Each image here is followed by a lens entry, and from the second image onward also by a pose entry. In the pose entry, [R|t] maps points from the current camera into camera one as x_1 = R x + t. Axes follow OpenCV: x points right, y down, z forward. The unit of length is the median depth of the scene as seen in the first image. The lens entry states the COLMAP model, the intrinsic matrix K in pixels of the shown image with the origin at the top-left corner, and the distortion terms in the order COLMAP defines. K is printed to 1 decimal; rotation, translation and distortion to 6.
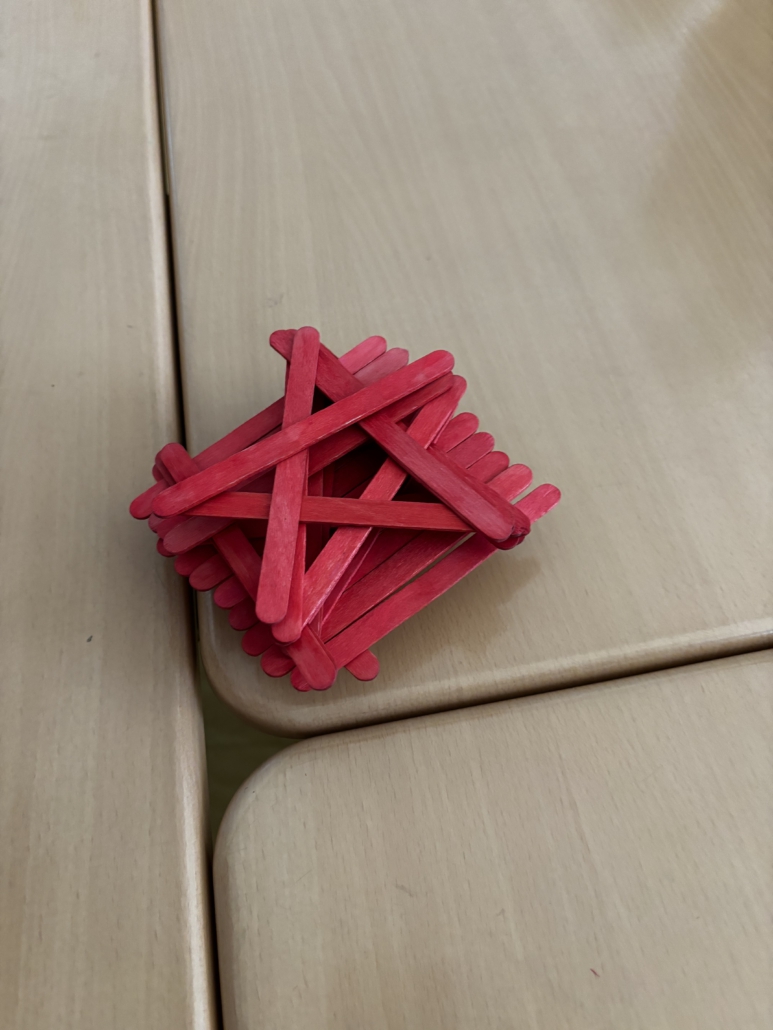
lens RADIAL K [[808.4, 0, 384.9], [0, 808.4, 515.4], [0, 0, 1]] dist [-0.003340, 0.000200]
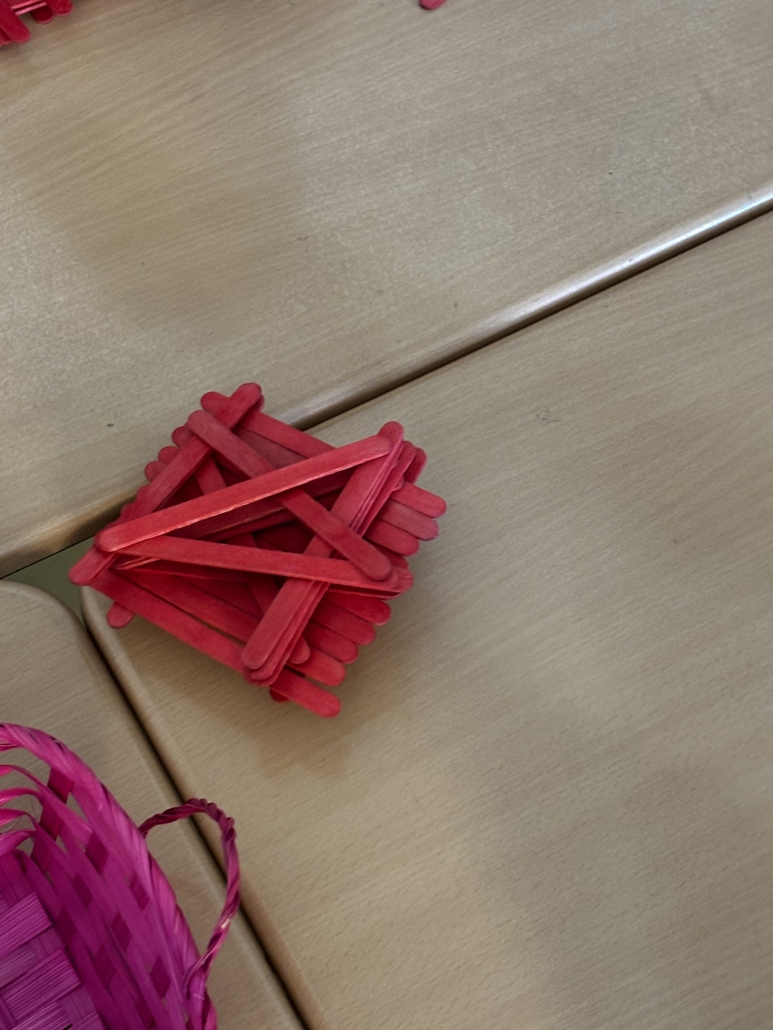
lens RADIAL K [[2006.9, 0, 386.7], [0, 2006.9, 515.1], [0, 0, 1]] dist [0.021860, 0.000000]
pose [[0.324394, 0.814252, -0.481417, 1.284919], [-0.806300, 0.504145, 0.309383, -1.020300], [0.494620, 0.287805, 0.820073, -1.135947]]
